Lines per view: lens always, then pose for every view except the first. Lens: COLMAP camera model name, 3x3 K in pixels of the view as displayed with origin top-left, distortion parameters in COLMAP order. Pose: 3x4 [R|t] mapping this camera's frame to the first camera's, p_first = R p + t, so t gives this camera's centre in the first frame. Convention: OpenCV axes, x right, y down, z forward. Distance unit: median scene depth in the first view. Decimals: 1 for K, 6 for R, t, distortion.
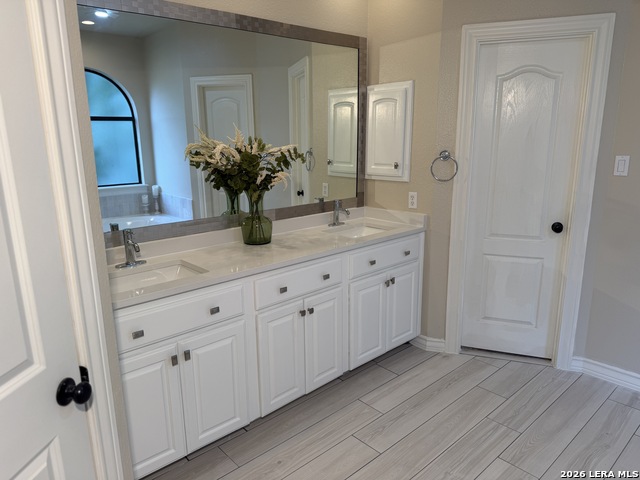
lens RADIAL K [[455.8, 0, 321.9], [0, 455.8, 245.0], [0, 0, 1]] dist [0.058331, -0.067236]
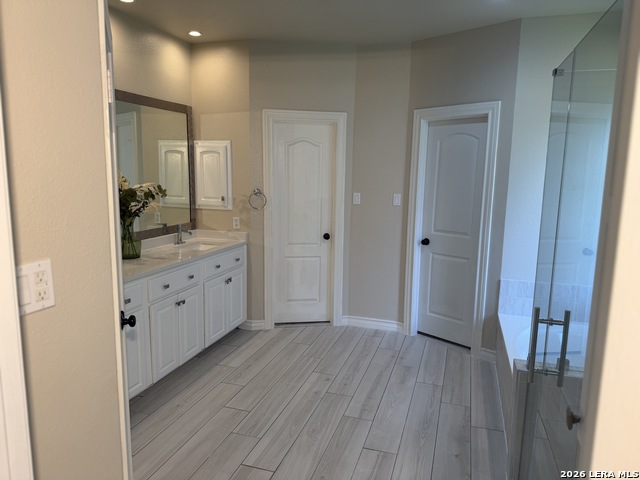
lens RADIAL K [[455.8, 0, 319.5], [0, 455.8, 240.6], [0, 0, 1]] dist [0.058331, -0.067236]
pose [[0.872435, -0.049210, 0.486246, -0.277240], [0.087727, 0.994527, -0.056752, 0.061950], [-0.480791, 0.092169, 0.871977, -0.364093]]
